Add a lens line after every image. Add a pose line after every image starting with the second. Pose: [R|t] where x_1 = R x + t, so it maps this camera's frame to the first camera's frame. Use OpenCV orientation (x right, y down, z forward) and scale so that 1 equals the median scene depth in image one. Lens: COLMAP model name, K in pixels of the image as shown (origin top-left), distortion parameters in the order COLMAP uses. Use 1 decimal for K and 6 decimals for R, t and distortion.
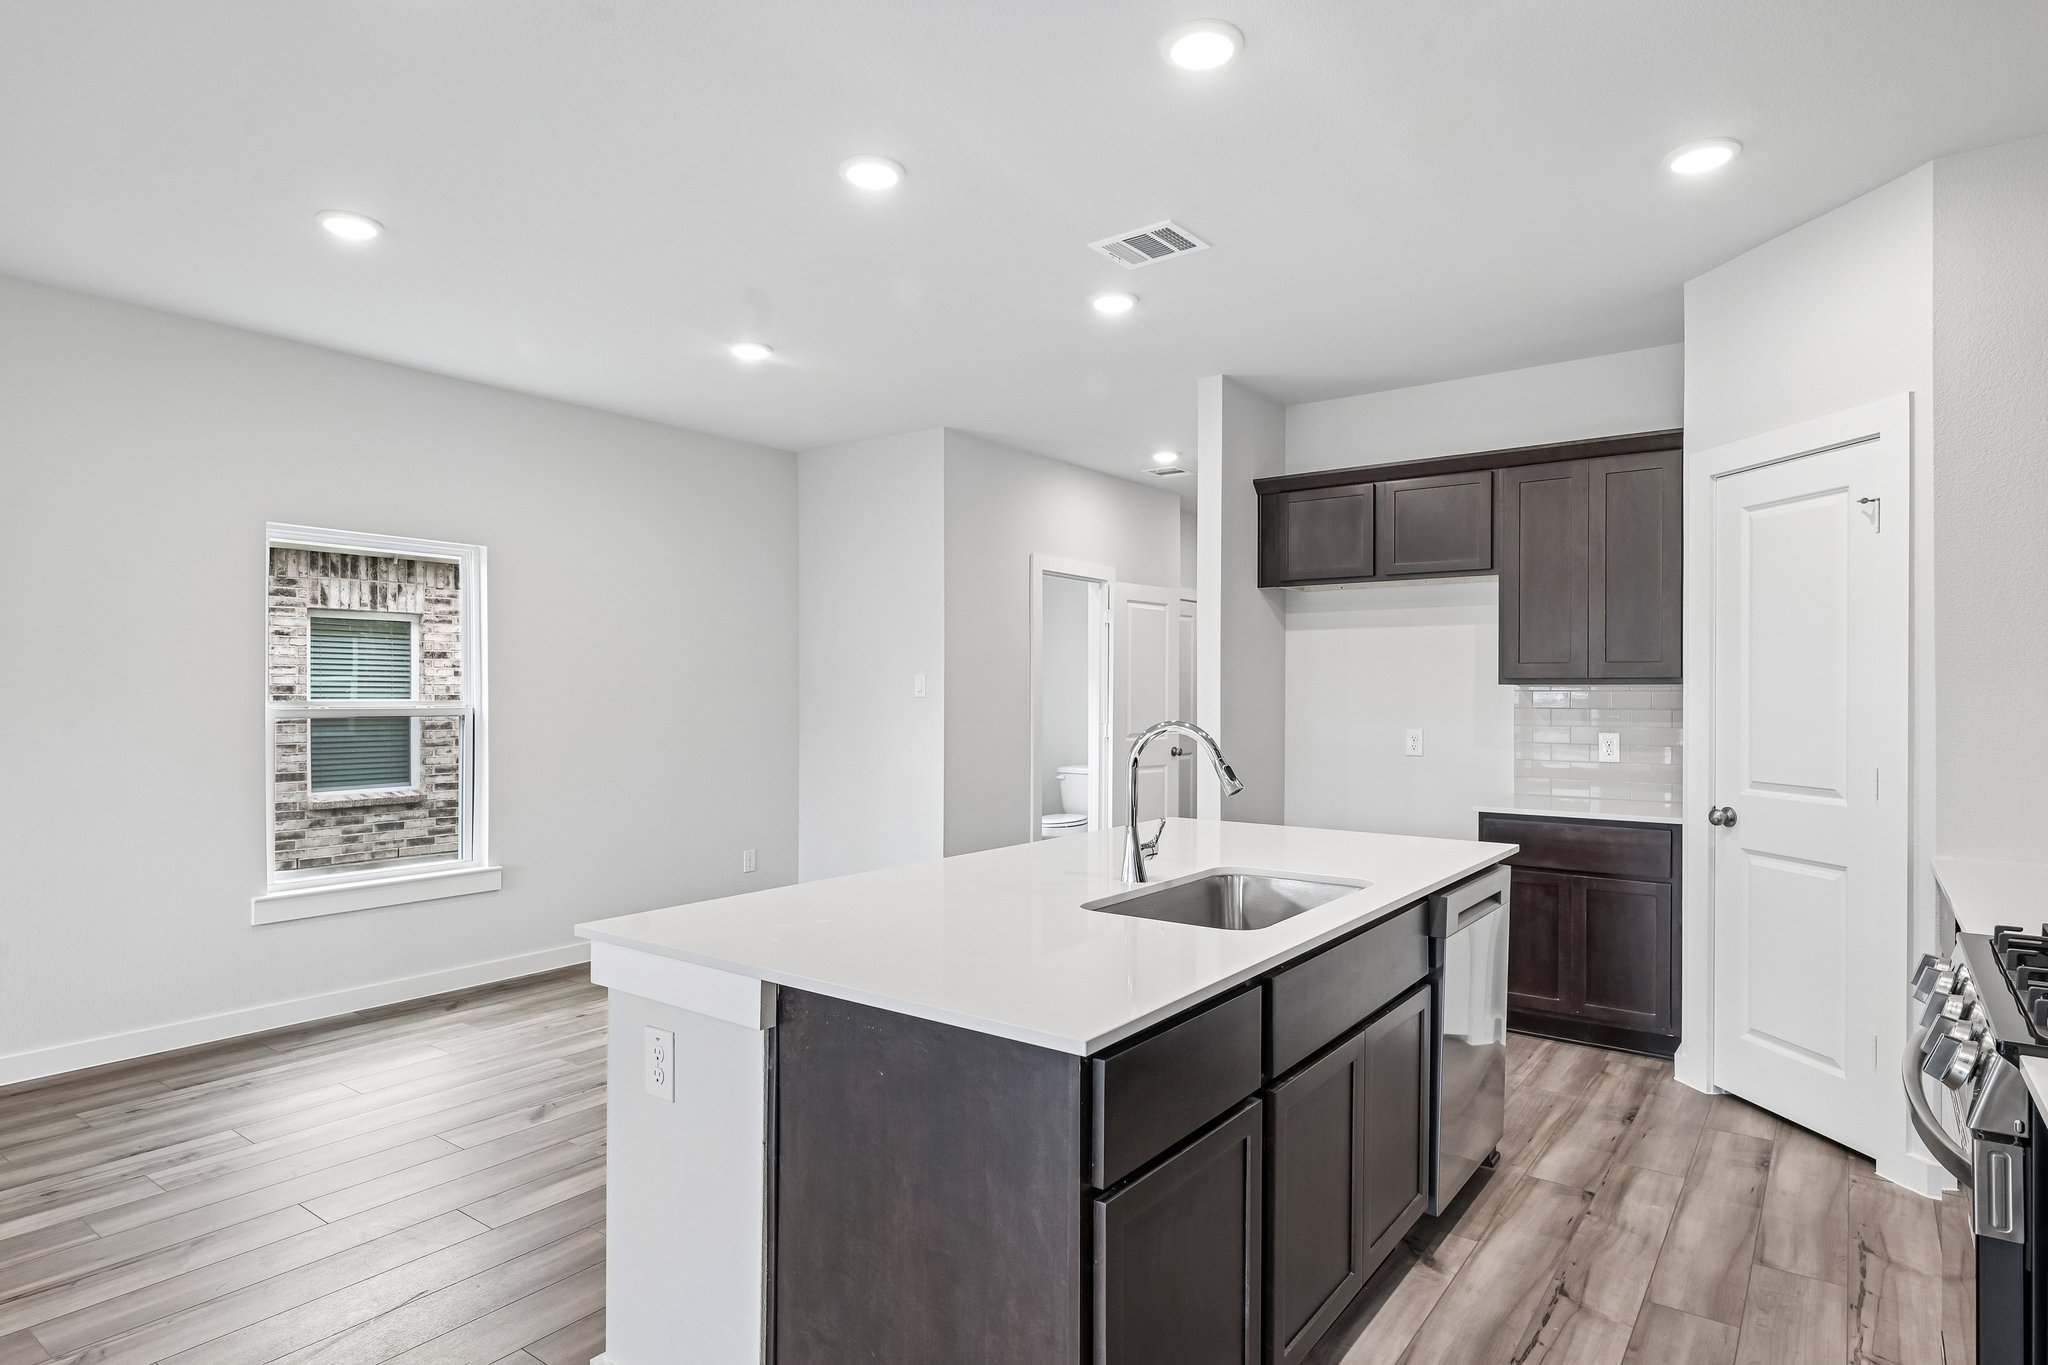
lens RADIAL K [[1113.0, 0, 1028.6], [0, 1113.0, 695.4], [0, 0, 1]] dist [-0.001044, 0.002043]
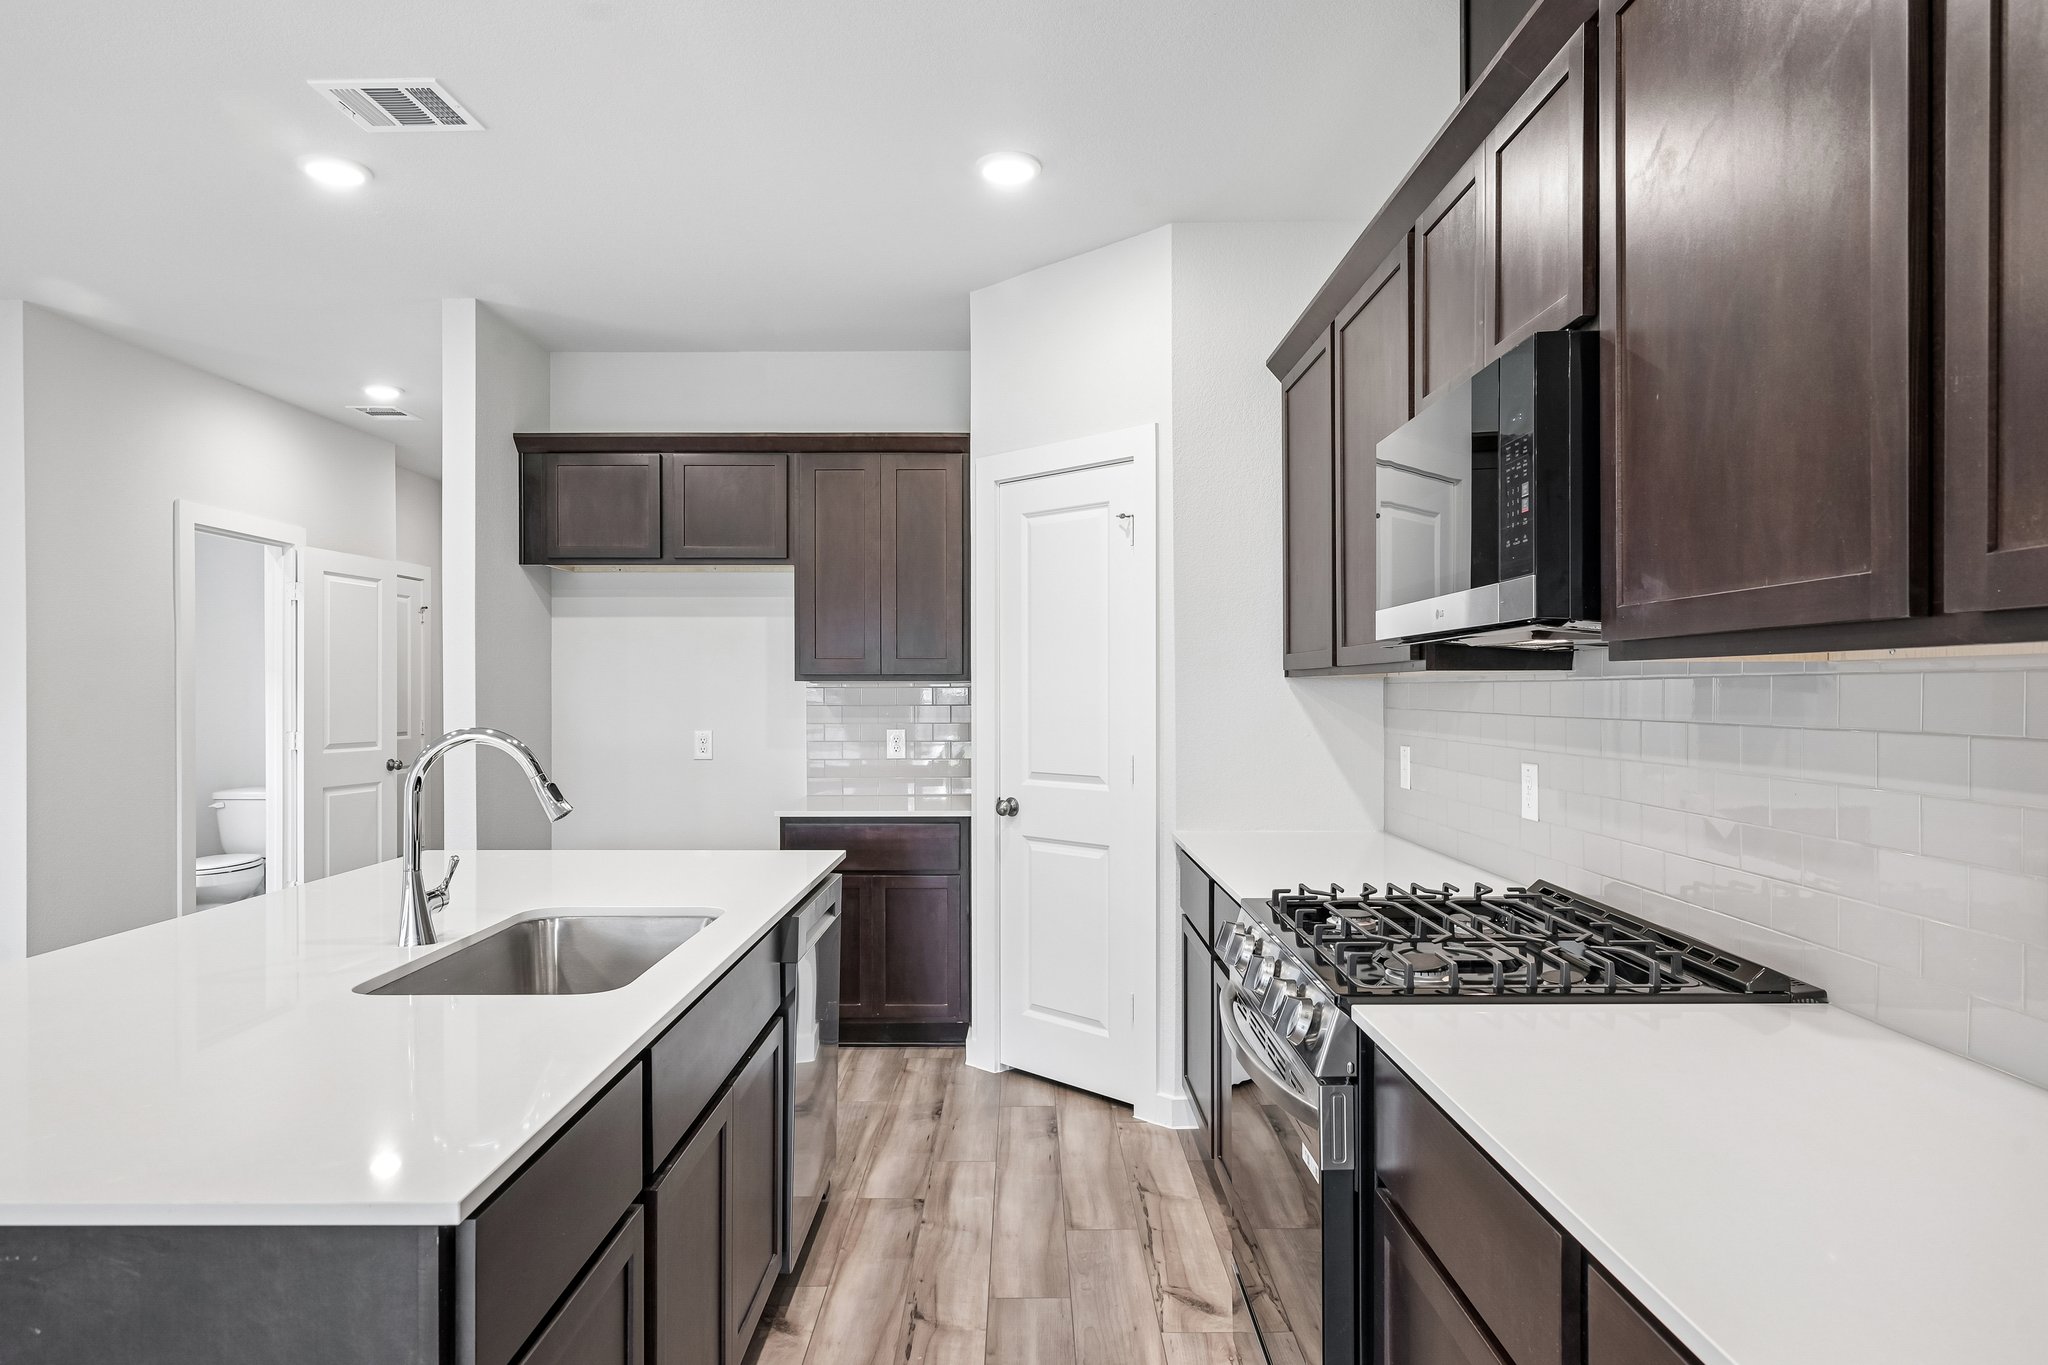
lens RADIAL K [[1206.5, 0, 1025.9], [0, 1206.5, 695.5], [0, 0, 1]] dist [-0.004881, 0.004151]
pose [[0.801808, -0.006304, 0.597548, -0.042831], [0.005142, 0.999980, 0.003651, -0.000248], [-0.597559, 0.000145, 0.801825, 0.078633]]
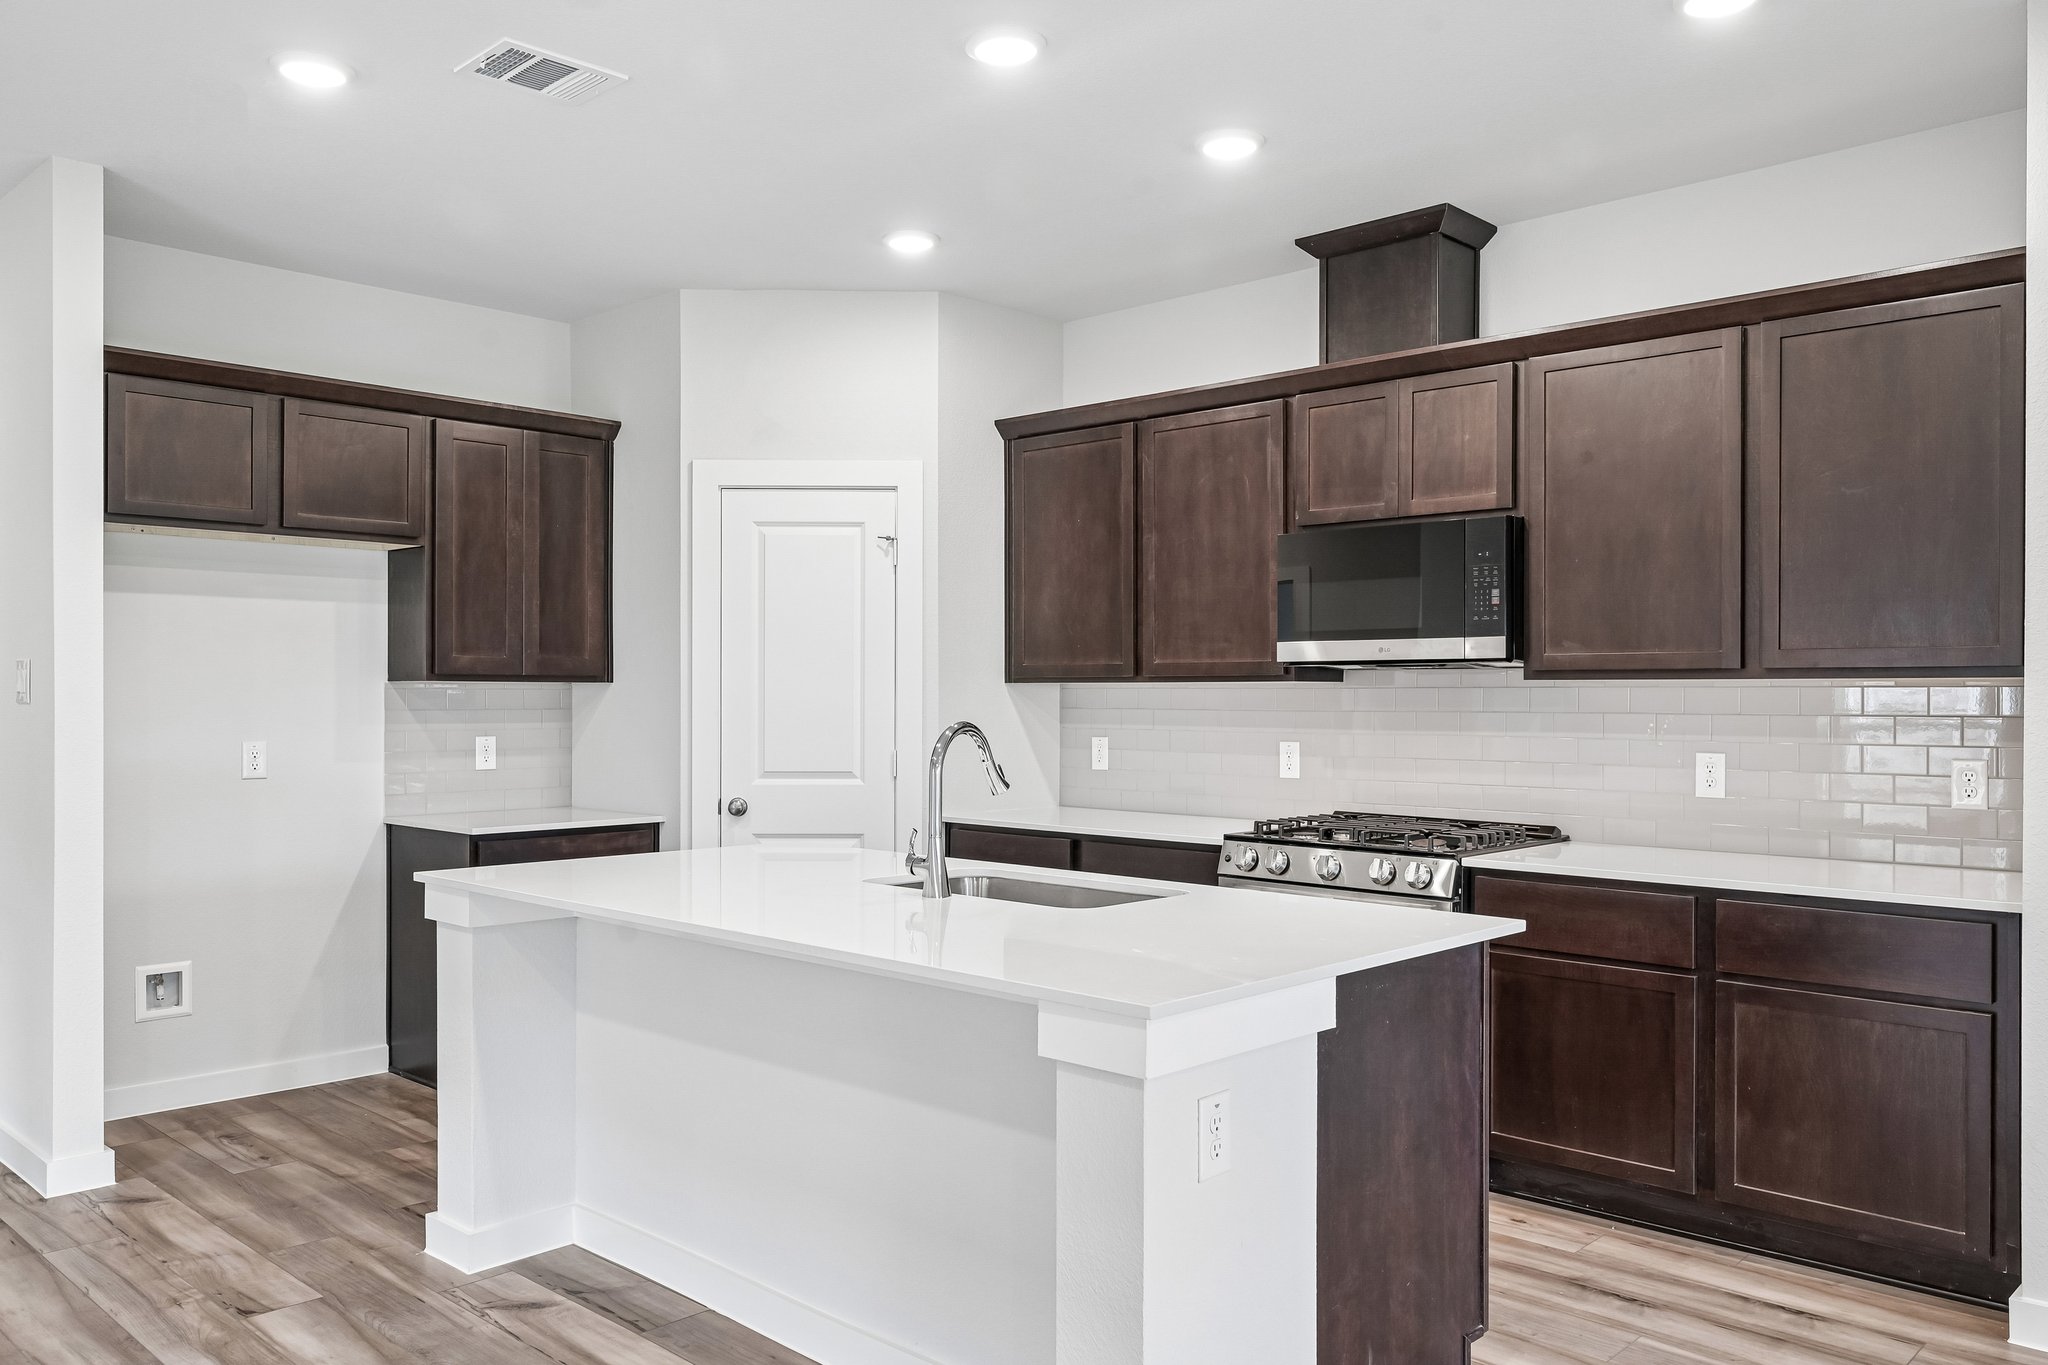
lens RADIAL K [[1545.5, 0, 1024.4], [0, 1545.5, 693.9], [0, 0, 1]] dist [0.004261, -0.004114]
pose [[0.123589, -0.001777, 0.992332, -0.836281], [0.001411, 0.999998, 0.001615, -0.001981], [-0.992332, 0.001201, 0.123592, 0.554121]]
